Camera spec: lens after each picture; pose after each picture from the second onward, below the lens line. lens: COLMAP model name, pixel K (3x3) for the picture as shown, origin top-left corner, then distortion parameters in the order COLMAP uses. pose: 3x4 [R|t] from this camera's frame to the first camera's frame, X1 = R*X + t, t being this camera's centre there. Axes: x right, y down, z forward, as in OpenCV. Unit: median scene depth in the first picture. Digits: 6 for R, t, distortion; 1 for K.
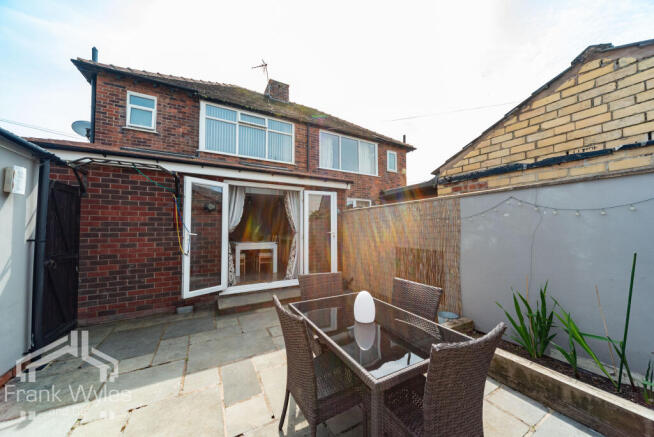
lens RADIAL K [[223.3, 0, 328.8], [0, 223.3, 222.0], [0, 0, 1]] dist [-0.000223, -0.000025]
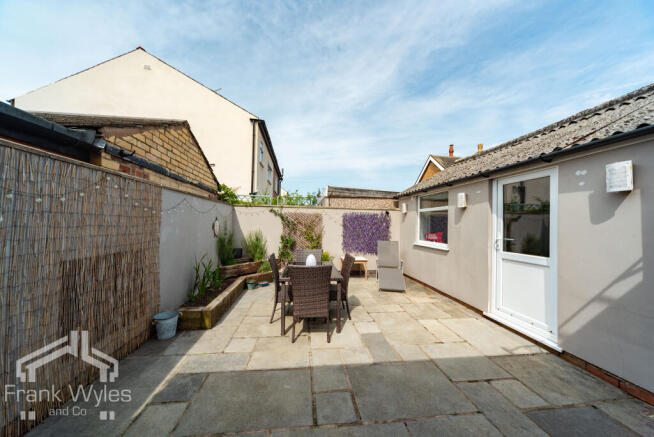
lens RADIAL K [[223.3, 0, 328.8], [0, 223.3, 222.0], [0, 0, 1]] dist [-0.000223, -0.000025]
pose [[-0.929260, -0.009890, 0.369295, -0.431631], [-0.026748, 0.998819, -0.040558, 0.056339], [-0.368458, -0.047567, -0.928427, 1.656904]]
